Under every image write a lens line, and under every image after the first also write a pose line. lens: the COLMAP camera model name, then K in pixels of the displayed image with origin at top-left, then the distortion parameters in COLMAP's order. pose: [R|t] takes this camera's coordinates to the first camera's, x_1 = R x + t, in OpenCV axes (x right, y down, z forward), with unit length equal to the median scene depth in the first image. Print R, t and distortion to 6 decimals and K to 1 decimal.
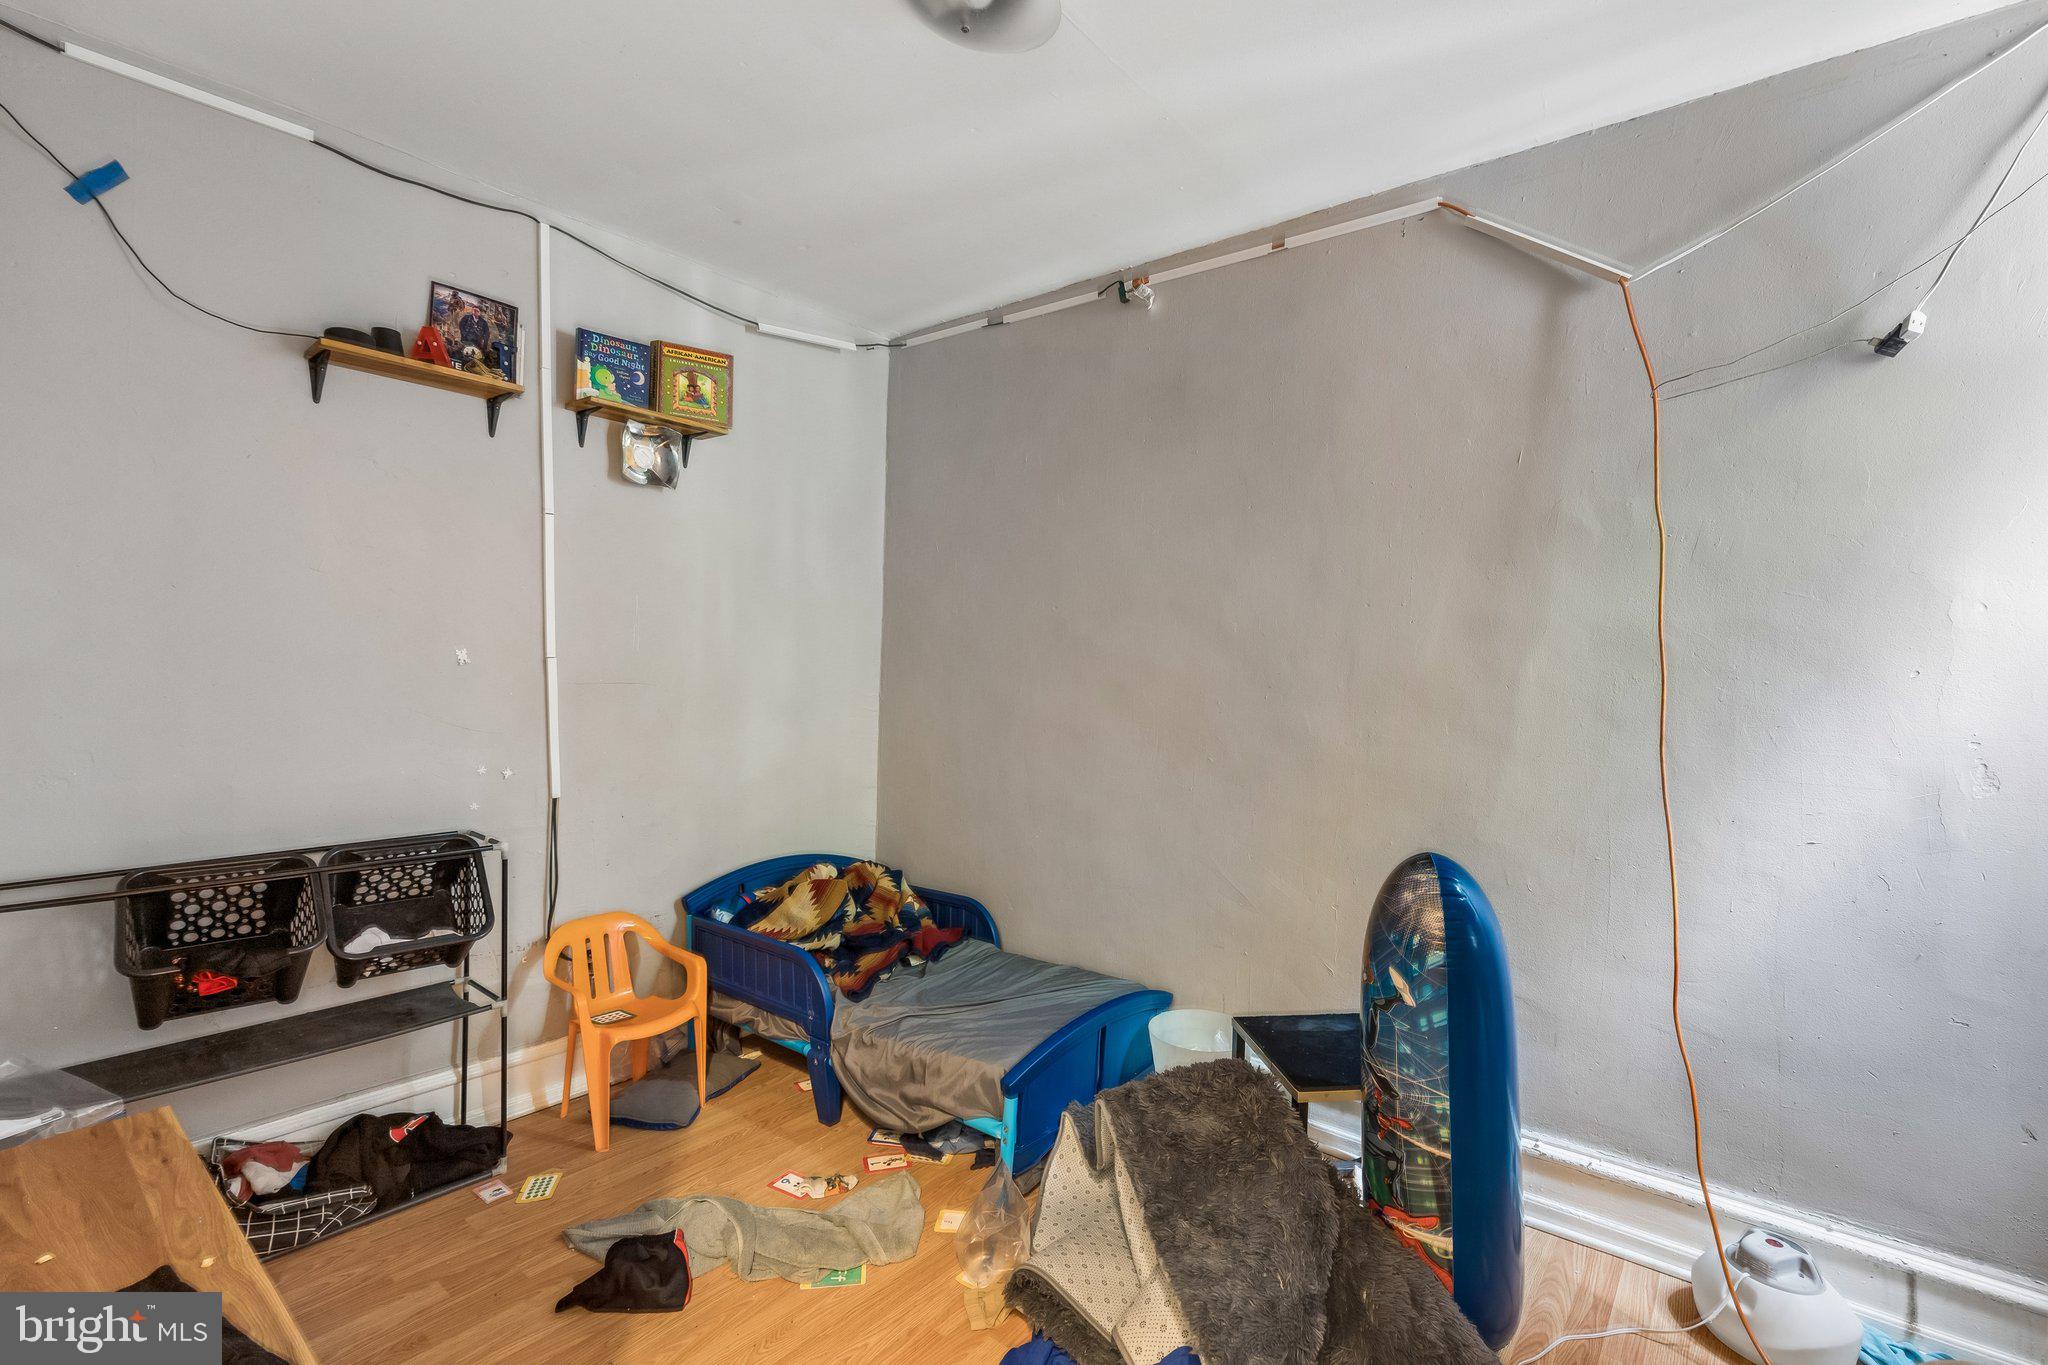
lens RADIAL K [[918.6, 0, 1022.6], [0, 918.6, 636.7], [0, 0, 1]] dist [0.000905, -0.000121]
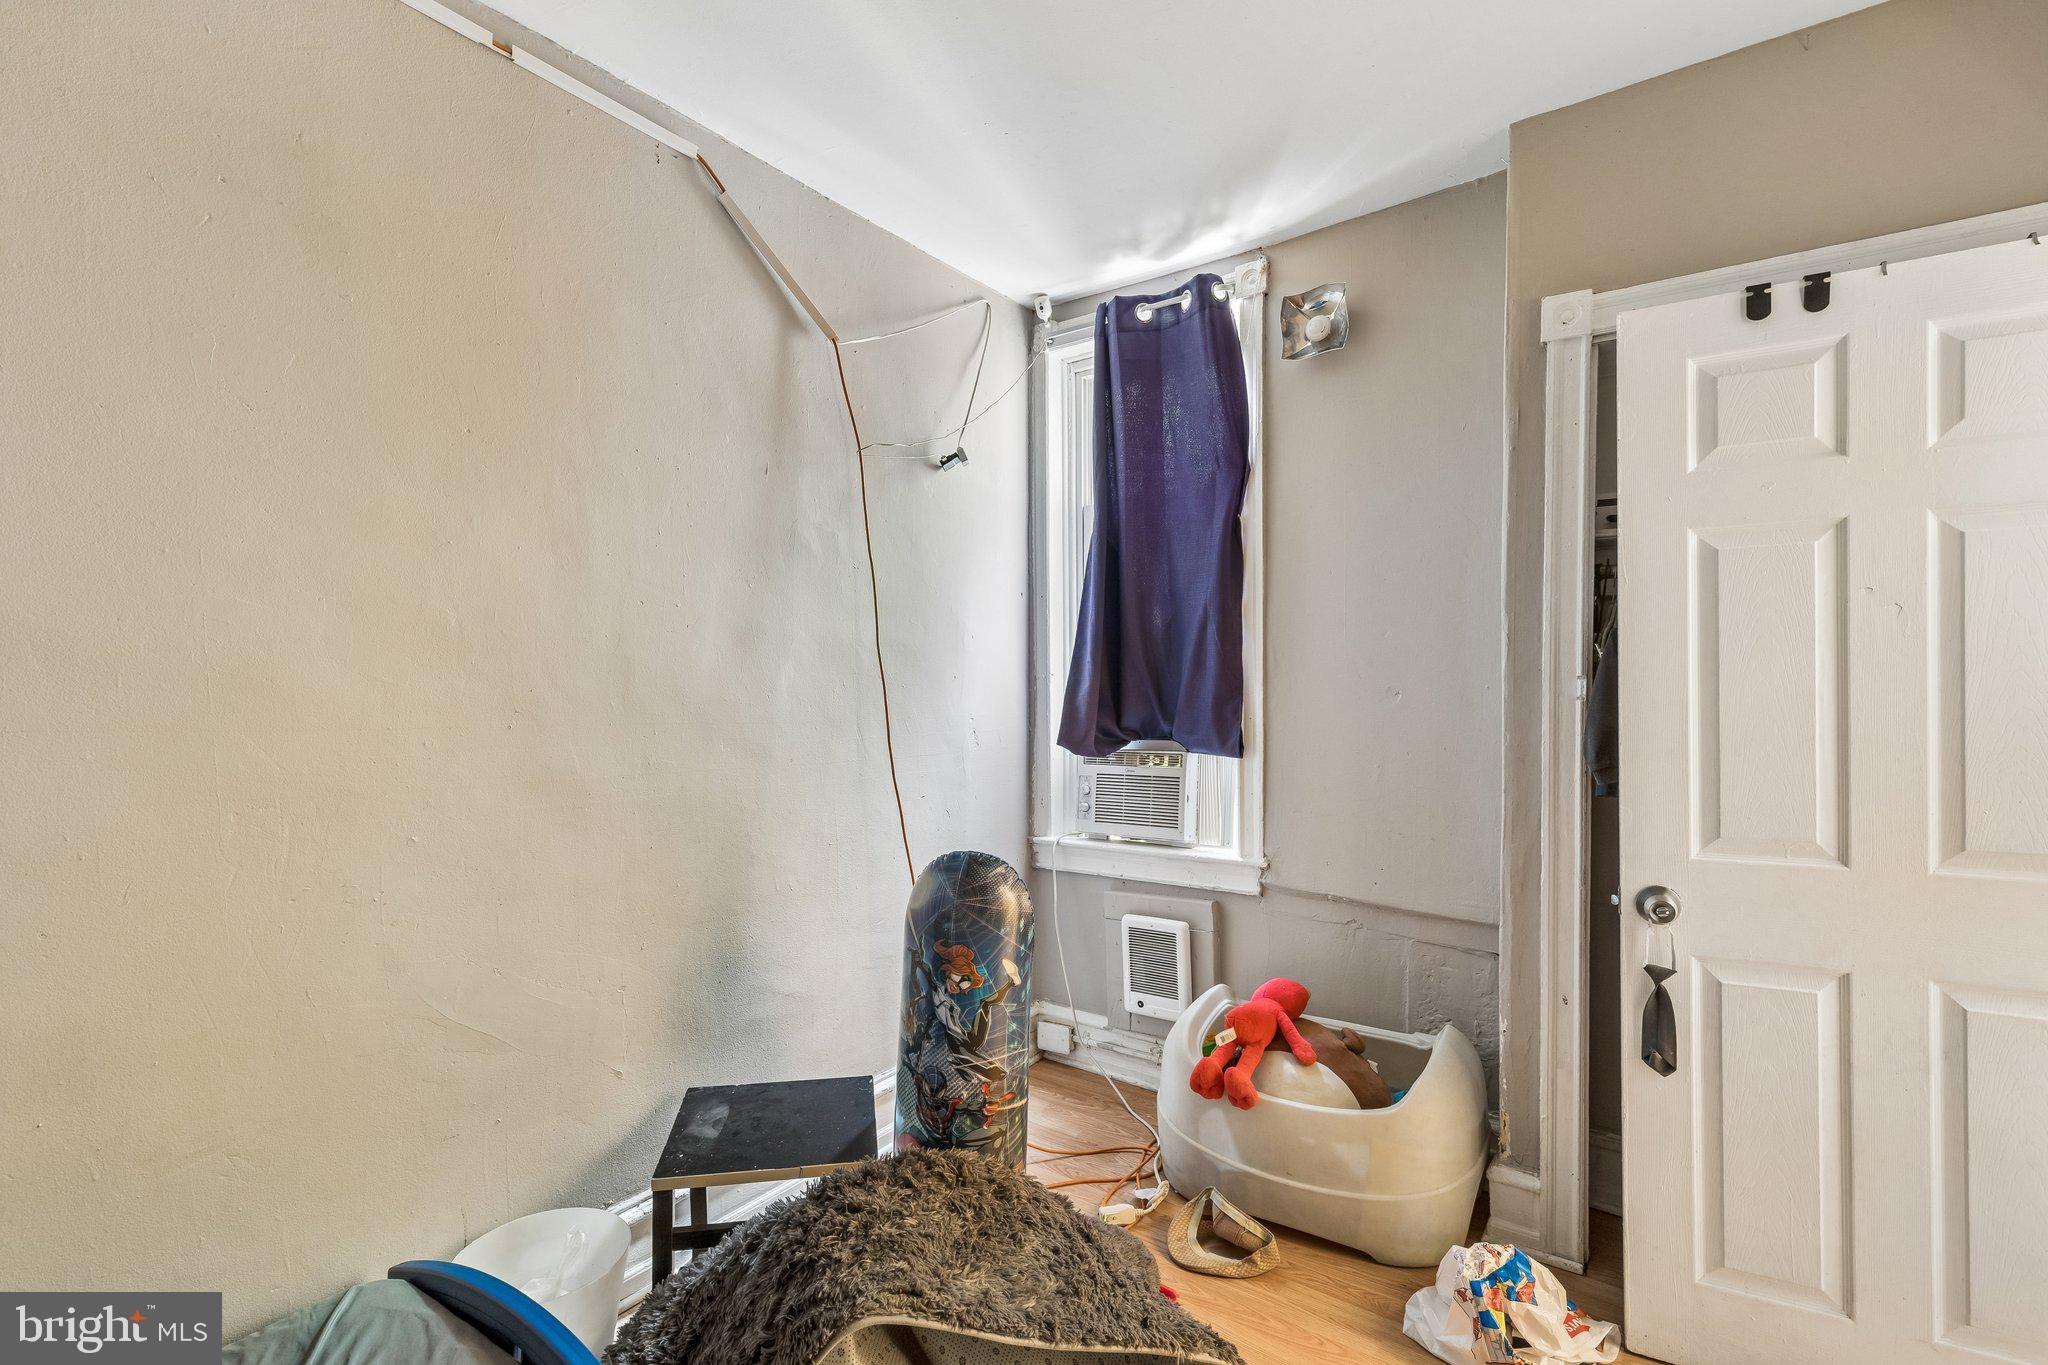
lens RADIAL K [[917.4, 0, 1027.6], [0, 917.4, 673.9], [0, 0, 1]] dist [-0.000113, -0.000444]
pose [[-0.062036, -0.013314, 0.997985, -0.500363], [-0.028811, 0.999518, 0.011543, 0.010028], [-0.997658, -0.028036, -0.062390, 0.790159]]
